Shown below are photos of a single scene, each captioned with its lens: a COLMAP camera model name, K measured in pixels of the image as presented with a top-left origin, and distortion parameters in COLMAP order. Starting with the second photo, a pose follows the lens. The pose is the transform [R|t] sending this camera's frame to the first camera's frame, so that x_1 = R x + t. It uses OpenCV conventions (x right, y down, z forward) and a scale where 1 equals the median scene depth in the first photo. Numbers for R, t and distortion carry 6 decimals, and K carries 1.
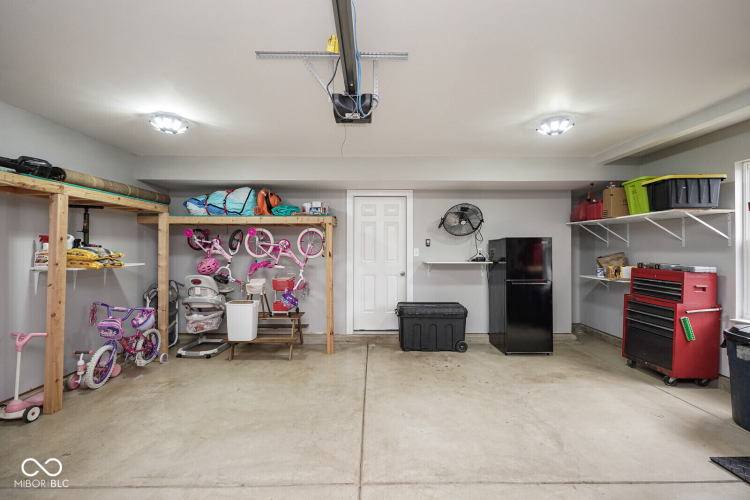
lens RADIAL K [[348.6, 0, 375.0], [0, 348.6, 247.3], [0, 0, 1]] dist [-0.000383, -0.000048]
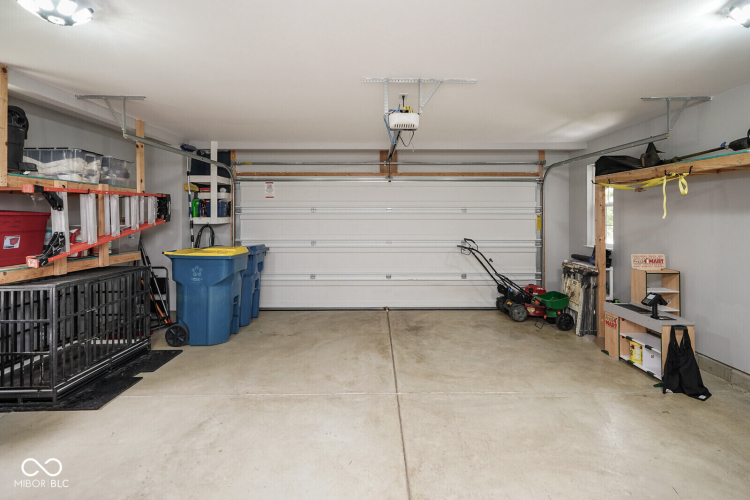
lens RADIAL K [[348.6, 0, 381.1], [0, 348.6, 218.6], [0, 0, 1]] dist [-0.000383, -0.000048]
pose [[-0.999991, 0.001161, -0.004054, 0.021289], [0.001151, 0.999996, 0.002604, -0.022507], [0.004057, 0.002599, -0.999988, 1.842488]]
